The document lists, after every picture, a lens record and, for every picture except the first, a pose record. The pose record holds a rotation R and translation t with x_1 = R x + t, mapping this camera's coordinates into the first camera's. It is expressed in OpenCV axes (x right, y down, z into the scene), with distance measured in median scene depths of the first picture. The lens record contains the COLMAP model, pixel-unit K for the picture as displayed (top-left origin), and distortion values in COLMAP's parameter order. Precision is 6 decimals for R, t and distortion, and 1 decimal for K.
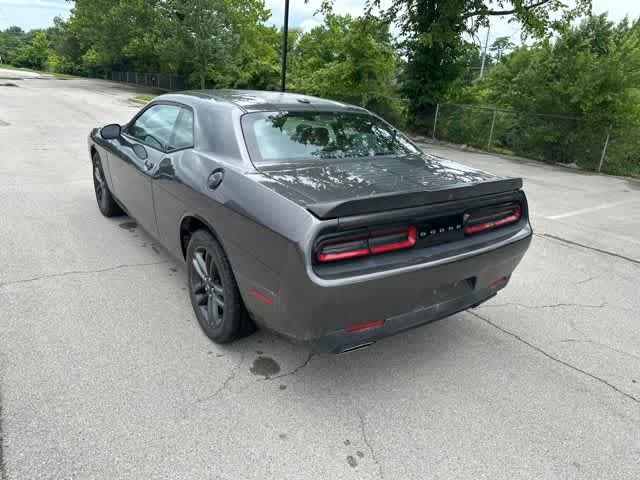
lens RADIAL K [[472.1, 0, 321.0], [0, 472.1, 242.1], [0, 0, 1]] dist [0.021065, -0.022915]
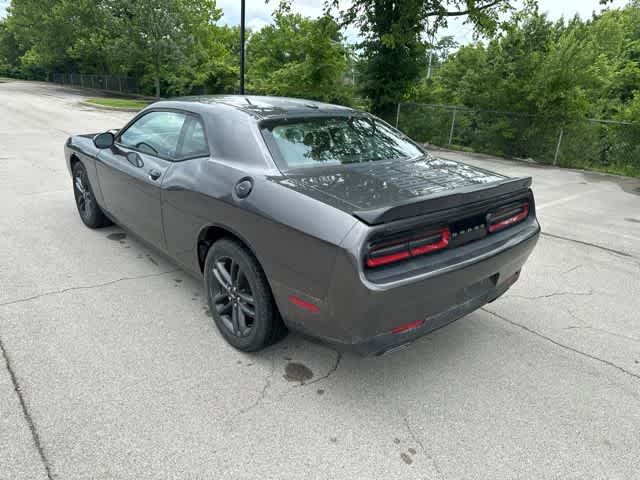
lens RADIAL K [[471.0, 0, 321.6], [0, 471.0, 245.9], [0, 0, 1]] dist [0.025978, -0.027846]
pose [[0.994167, -0.045256, 0.097898, -0.104714], [0.044343, 0.998950, 0.011480, -0.010300], [-0.098315, -0.007072, 0.995130, -0.001534]]
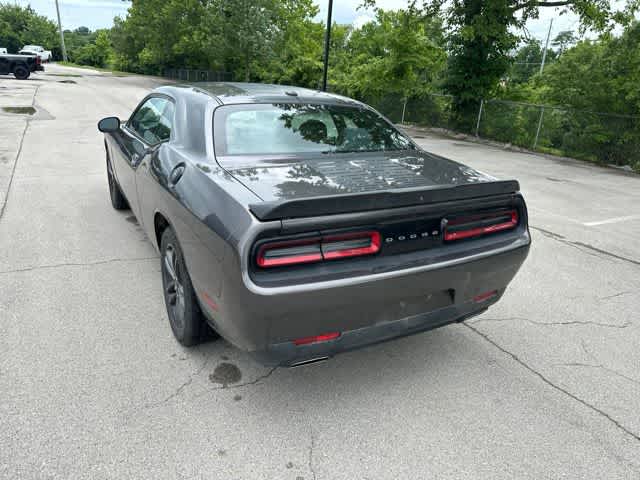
lens RADIAL K [[472.1, 0, 321.0], [0, 472.1, 242.1], [0, 0, 1]] dist [0.021065, -0.022915]
pose [[0.993848, 0.034906, -0.105106, 0.109152], [-0.034382, 0.999386, 0.006791, -0.008638], [0.105278, -0.003136, 0.994438, 0.054946]]
